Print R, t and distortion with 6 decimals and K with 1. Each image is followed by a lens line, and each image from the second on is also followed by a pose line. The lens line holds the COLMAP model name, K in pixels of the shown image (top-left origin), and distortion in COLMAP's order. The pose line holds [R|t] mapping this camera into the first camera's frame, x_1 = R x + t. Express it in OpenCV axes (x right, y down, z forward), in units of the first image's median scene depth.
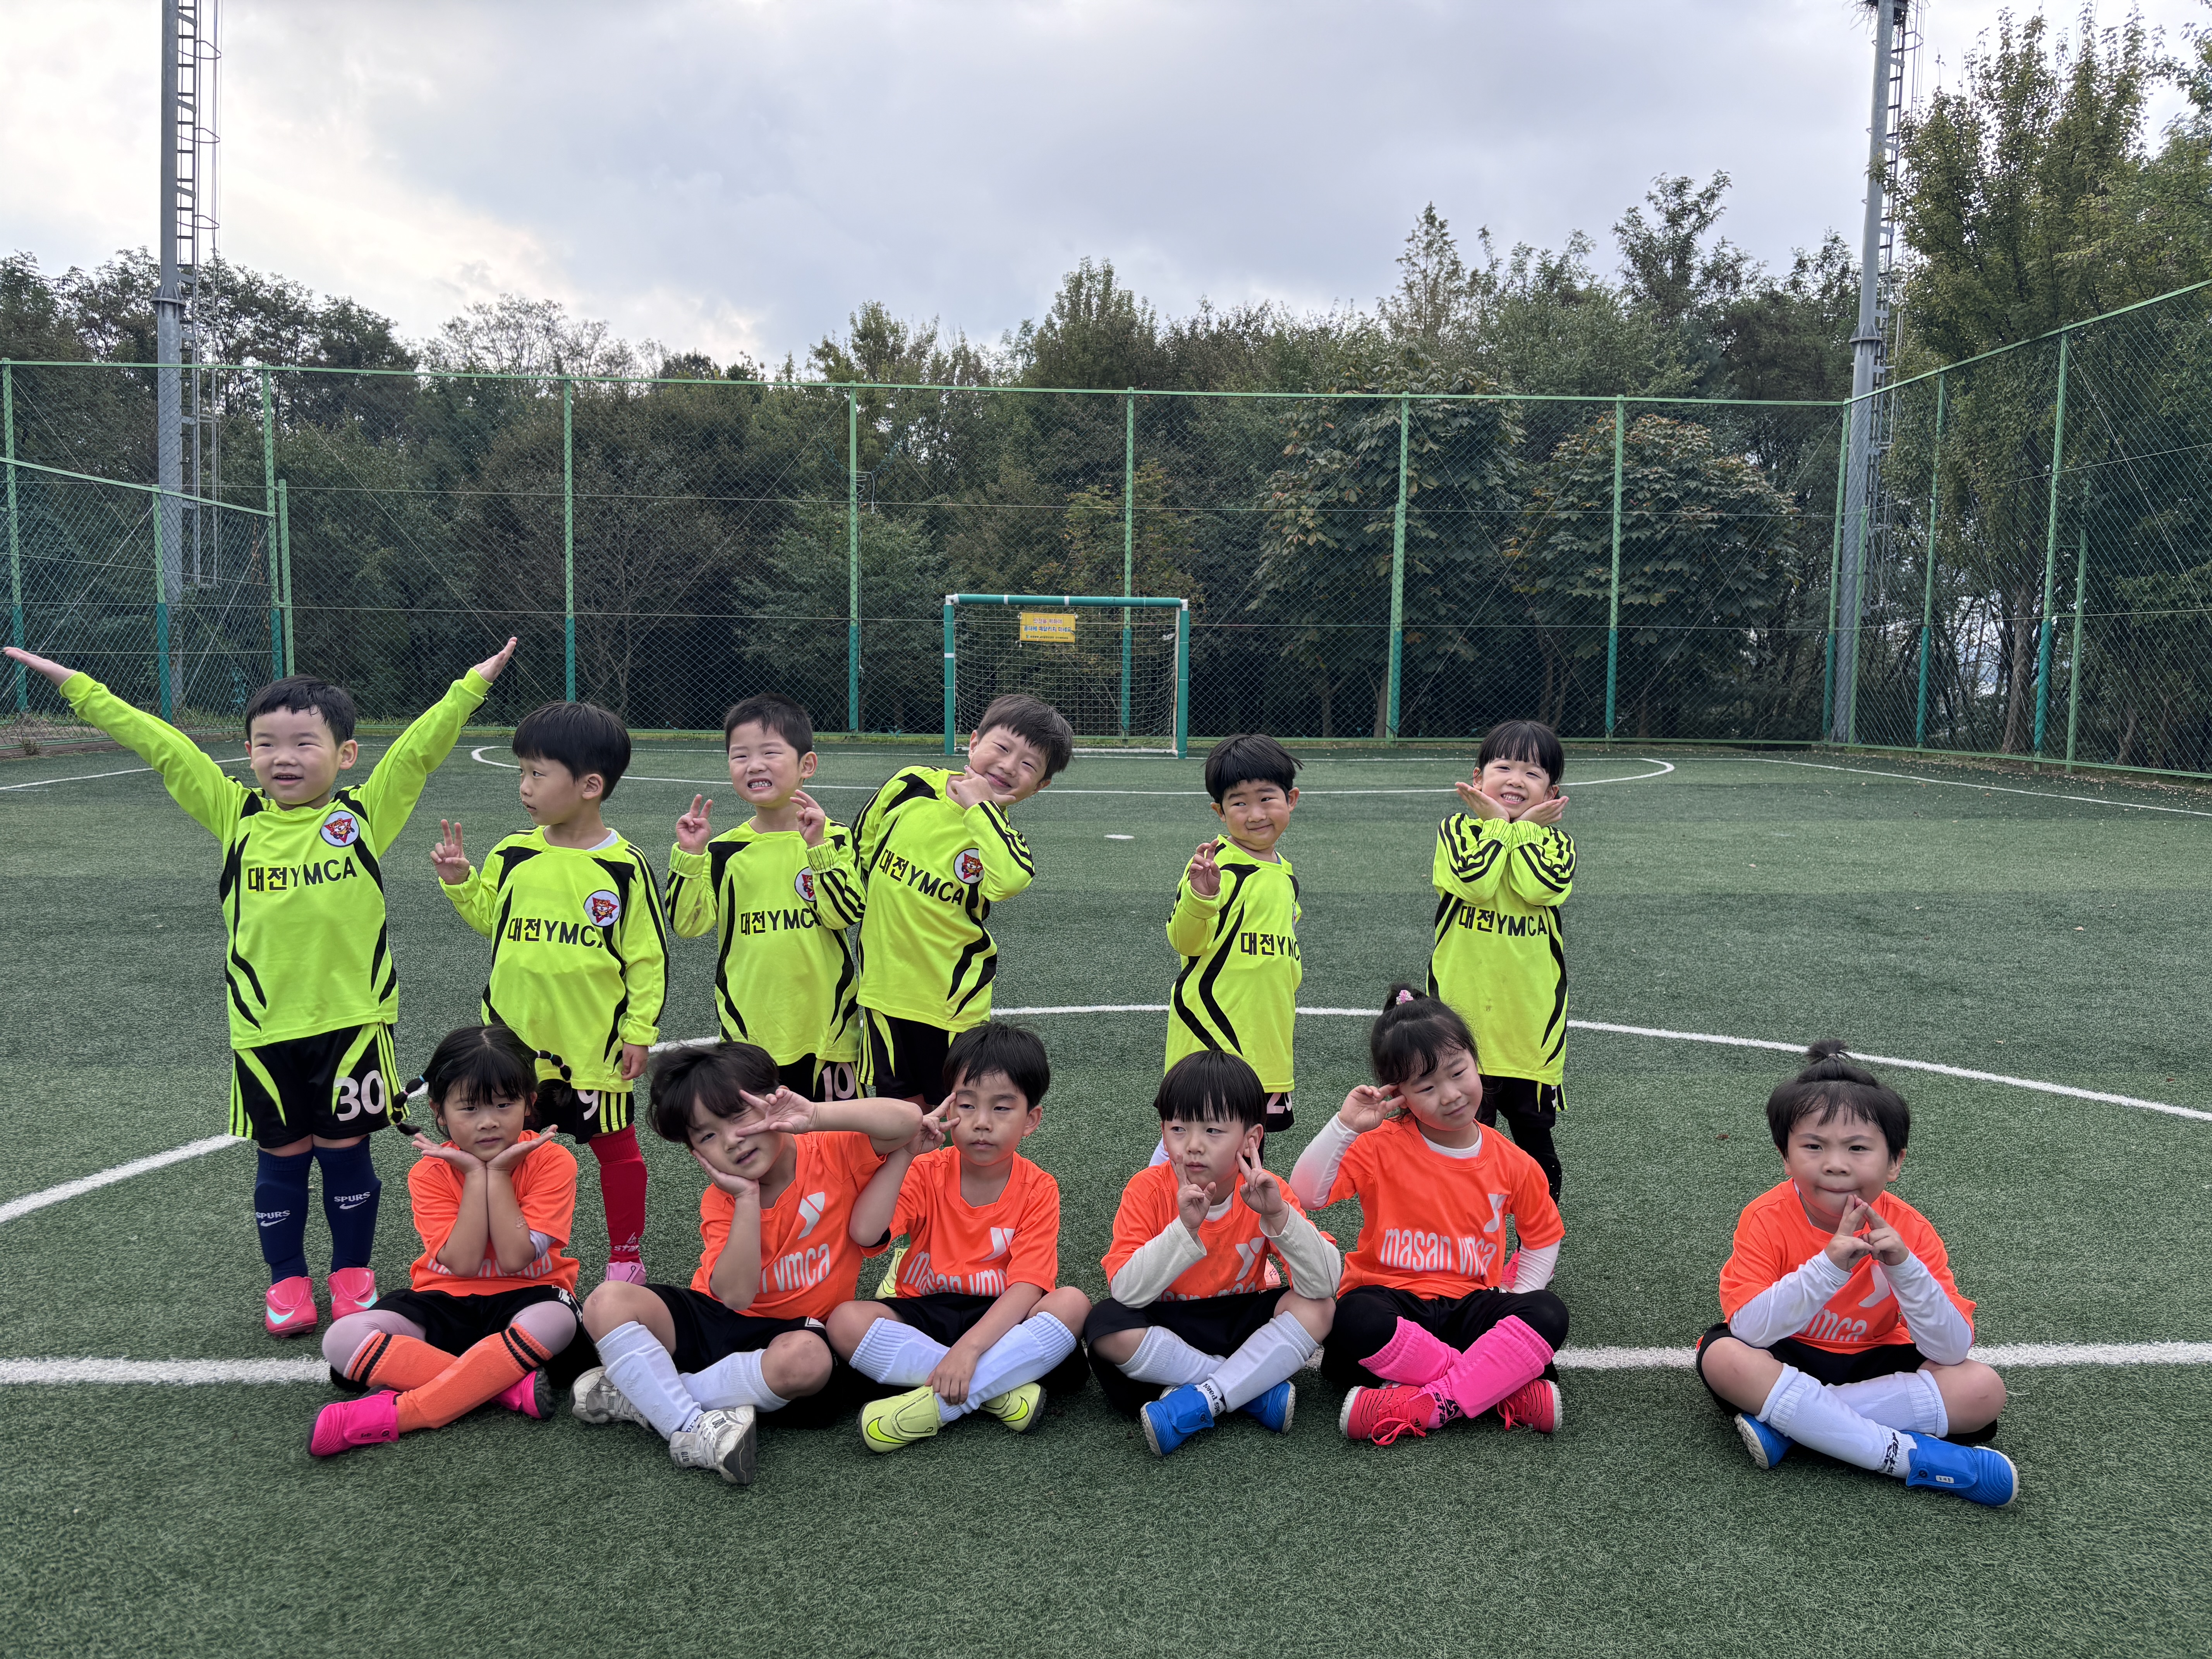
lens RADIAL K [[1662.0, 0, 1106.0], [0, 1662.0, 829.5], [0, 0, 1]] dist [-0.006398, -0.002458]
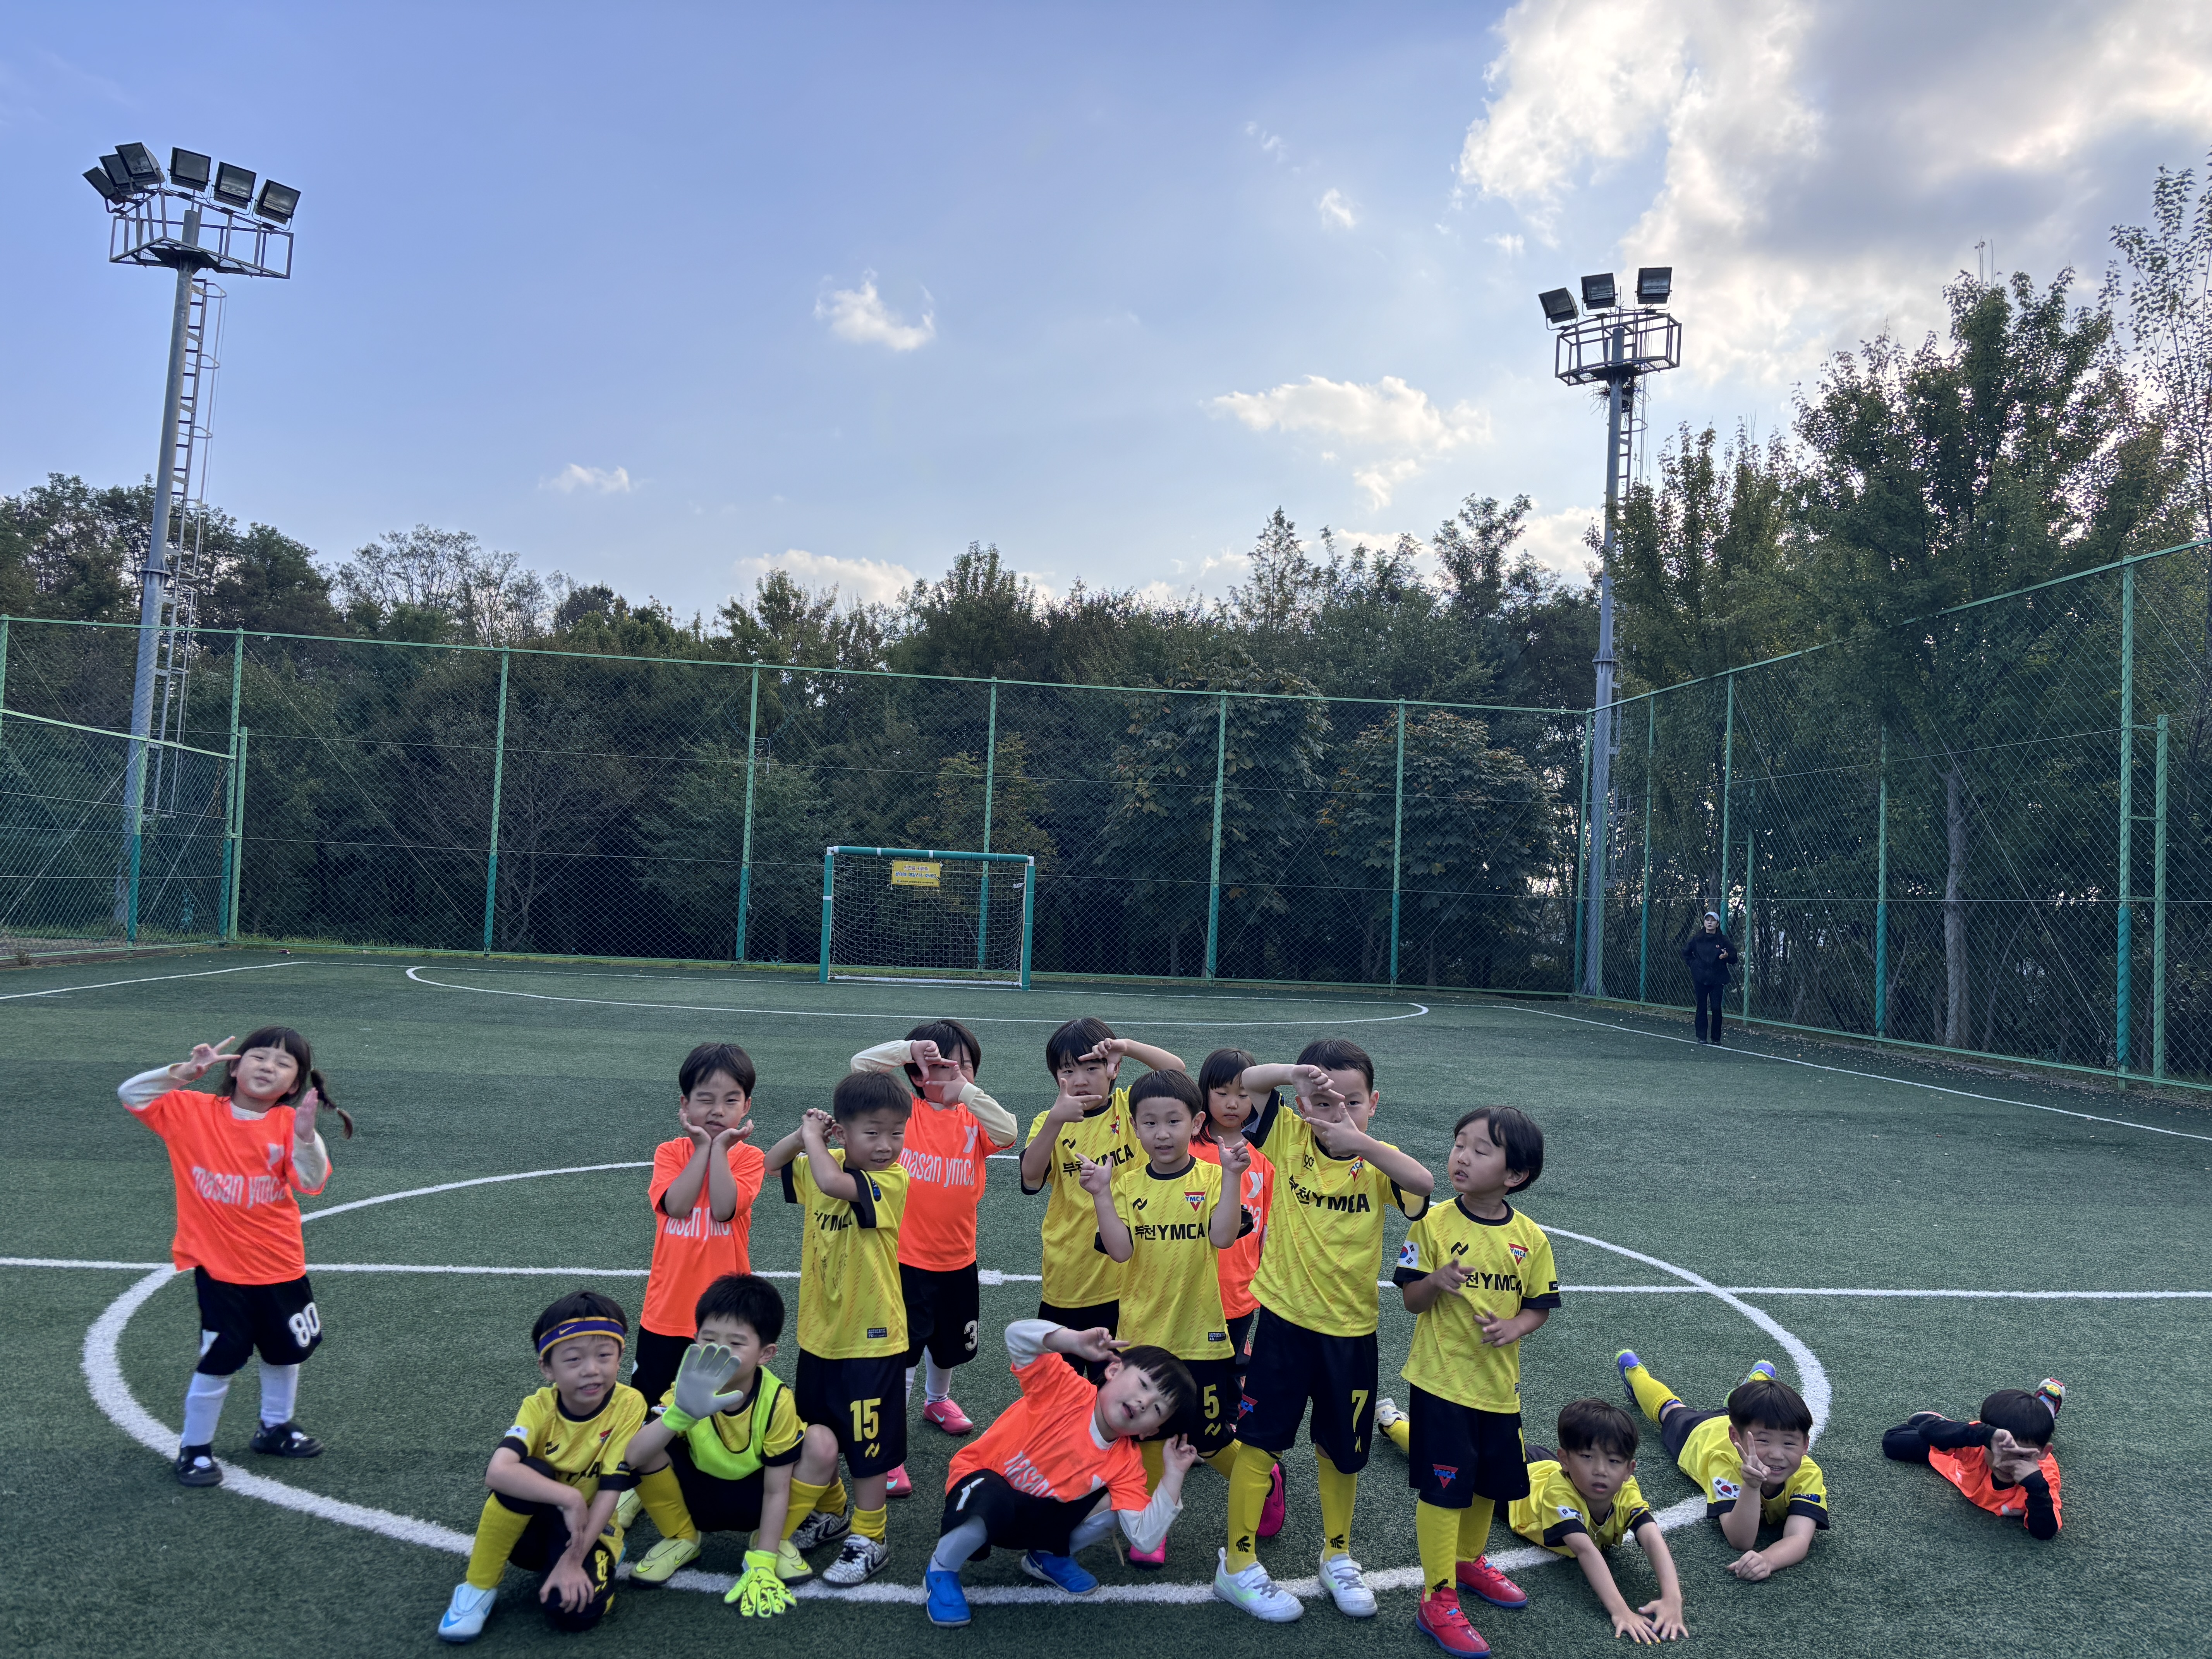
lens RADIAL K [[1607.1, 0, 1106.0], [0, 1607.1, 829.5], [0, 0, 1]] dist [0.043364, -0.004041]
pose [[0.996853, 0.035992, 0.070635, 0.014427], [-0.025682, 0.989563, -0.141792, 0.002262], [-0.075002, 0.139532, 0.987373, -0.102719]]
